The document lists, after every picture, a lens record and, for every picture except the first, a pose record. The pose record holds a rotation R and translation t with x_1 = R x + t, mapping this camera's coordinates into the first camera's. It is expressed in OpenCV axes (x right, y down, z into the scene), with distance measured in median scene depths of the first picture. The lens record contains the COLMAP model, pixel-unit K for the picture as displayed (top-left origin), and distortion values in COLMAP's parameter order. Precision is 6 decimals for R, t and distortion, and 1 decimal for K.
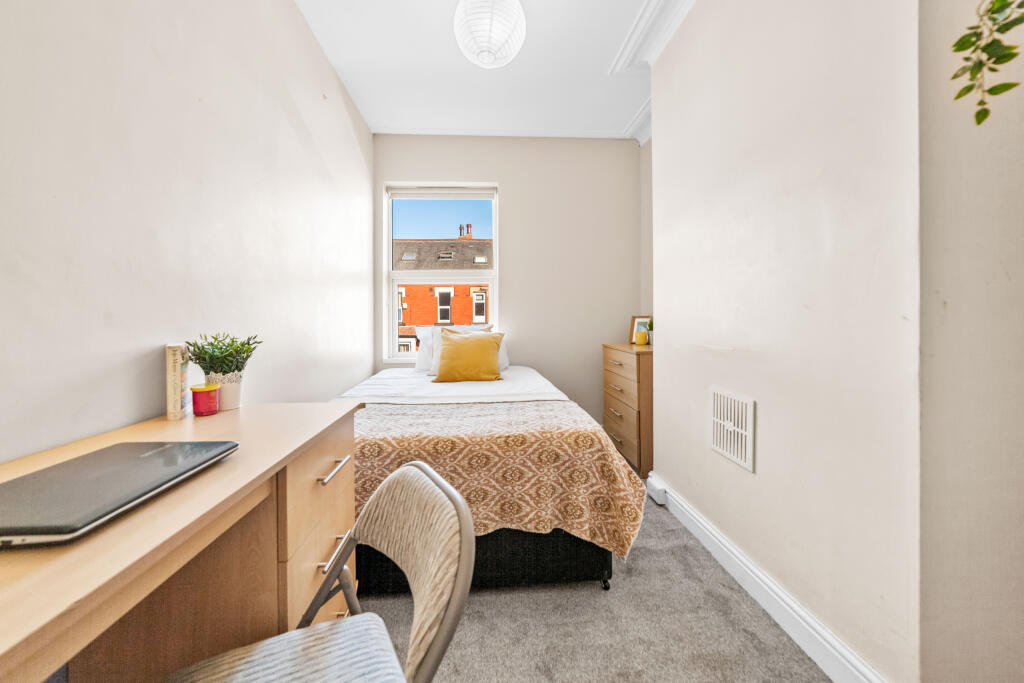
lens RADIAL K [[405.1, 0, 512.1], [0, 405.1, 322.5], [0, 0, 1]] dist [-0.006842, 0.000848]
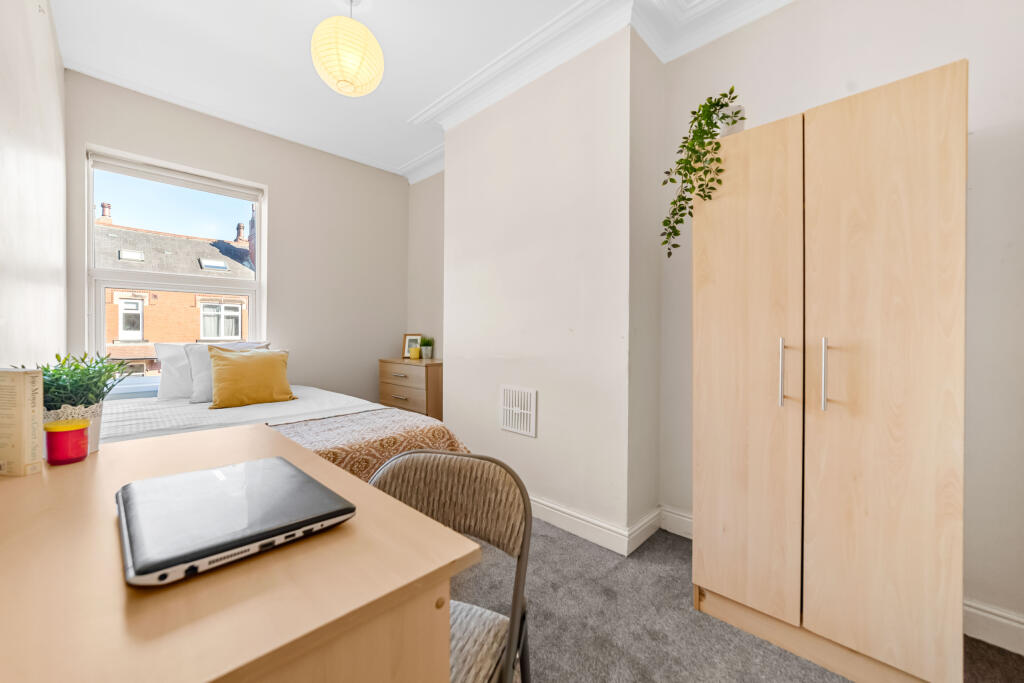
lens RADIAL K [[393.5, 0, 512.0], [0, 393.5, 341.5], [0, 0, 1]] dist [-0.003354, 0.000200]
pose [[0.749698, -0.000977, 0.661779, -0.424584], [-0.001533, 0.999994, 0.003214, 0.001987], [-0.661778, -0.003424, 0.749692, -0.058921]]
